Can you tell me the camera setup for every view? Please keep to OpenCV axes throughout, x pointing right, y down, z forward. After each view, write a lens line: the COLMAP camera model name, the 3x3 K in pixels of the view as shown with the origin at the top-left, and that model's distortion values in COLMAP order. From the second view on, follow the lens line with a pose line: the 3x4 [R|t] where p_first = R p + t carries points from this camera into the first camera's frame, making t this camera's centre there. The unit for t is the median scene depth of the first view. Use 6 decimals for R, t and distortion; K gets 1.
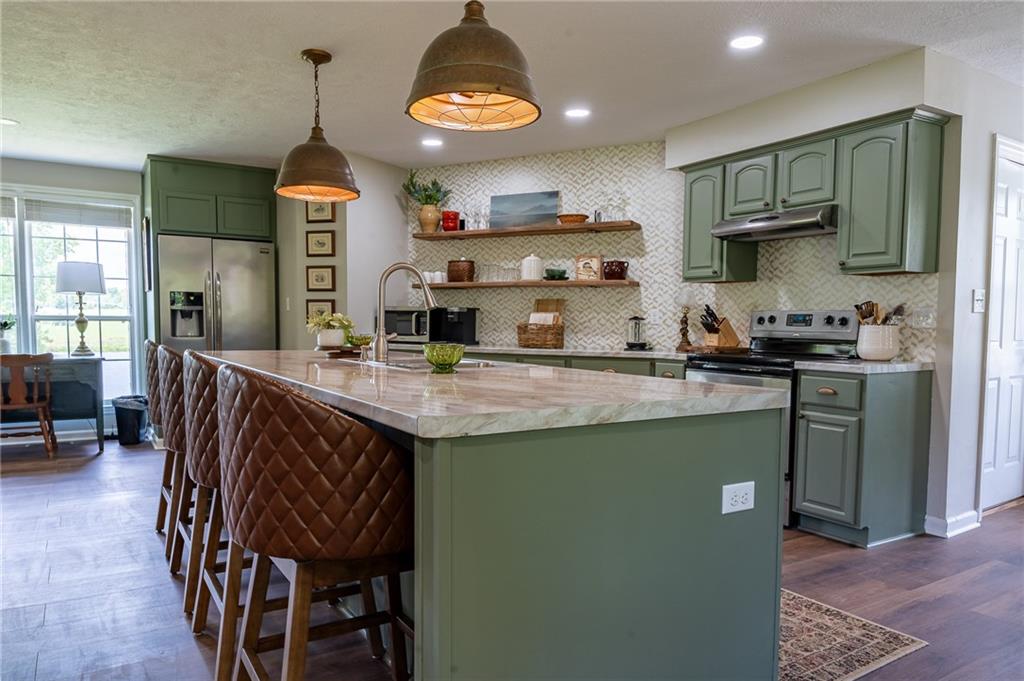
lens RADIAL K [[701.3, 0, 510.9], [0, 701.3, 369.8], [0, 0, 1]] dist [0.000662, -0.000289]
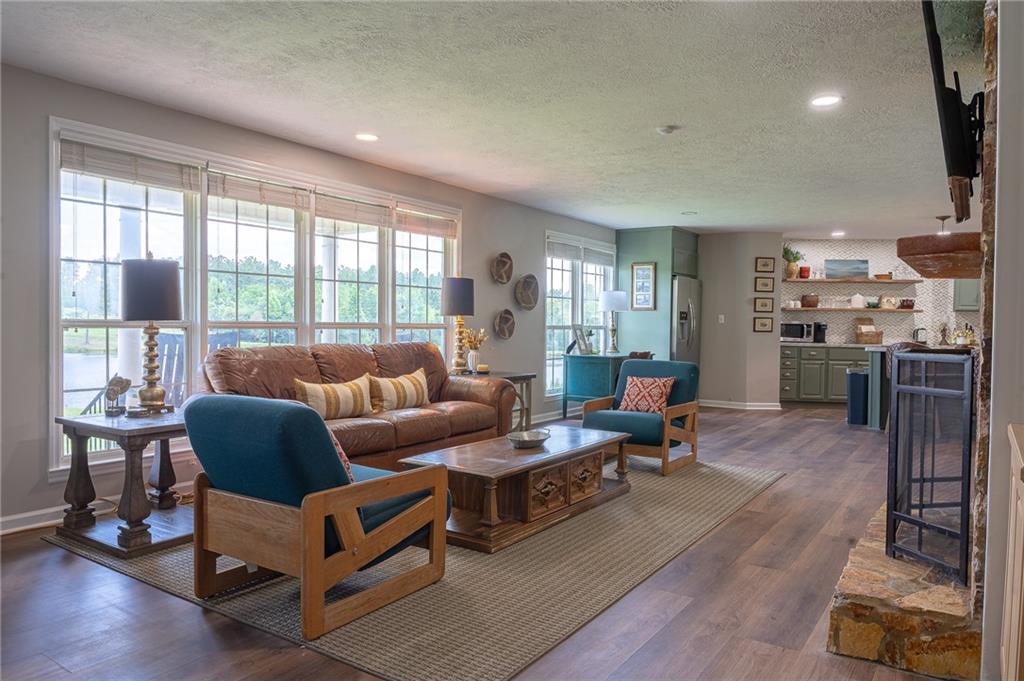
lens RADIAL K [[689.3, 0, 512.0], [0, 689.3, 340.5], [0, 0, 1]] dist [-0.001144, -0.002199]
pose [[0.913567, -0.009282, 0.406582, -1.589290], [0.024831, 0.999147, -0.032985, -0.005403], [-0.405929, 0.040230, 0.913019, -0.287204]]
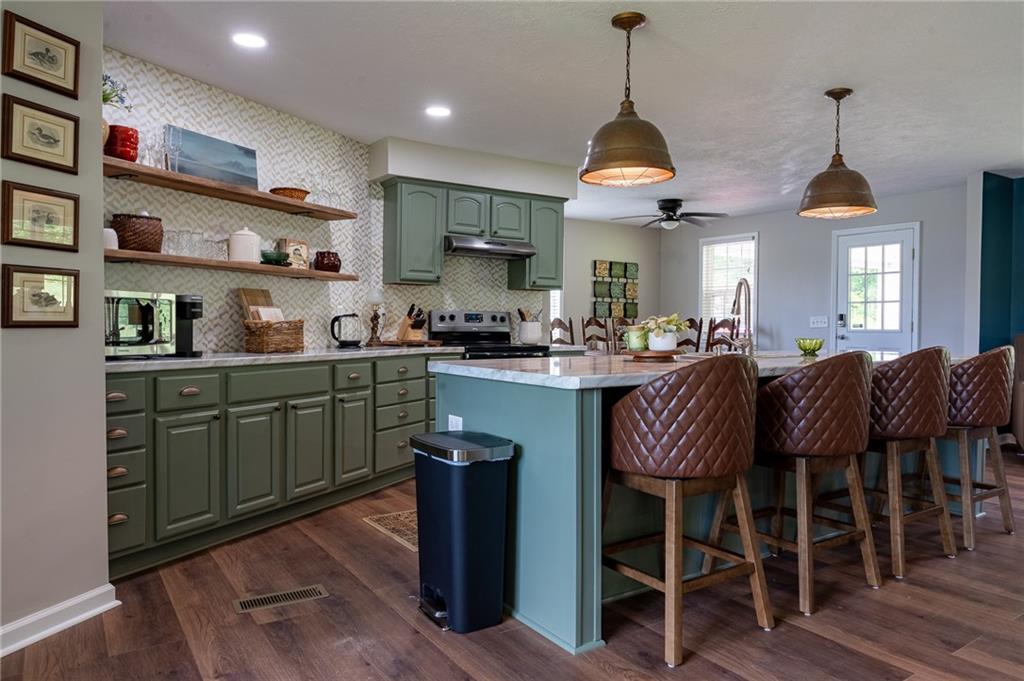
lens RADIAL K [[689.3, 0, 512.0], [0, 689.3, 340.5], [0, 0, 1]] dist [-0.001144, -0.002199]
pose [[-0.036439, -0.037606, 0.998628, -0.736378], [0.056531, 0.997614, 0.039631, -0.060756], [-0.997736, 0.057898, -0.034226, 0.777349]]
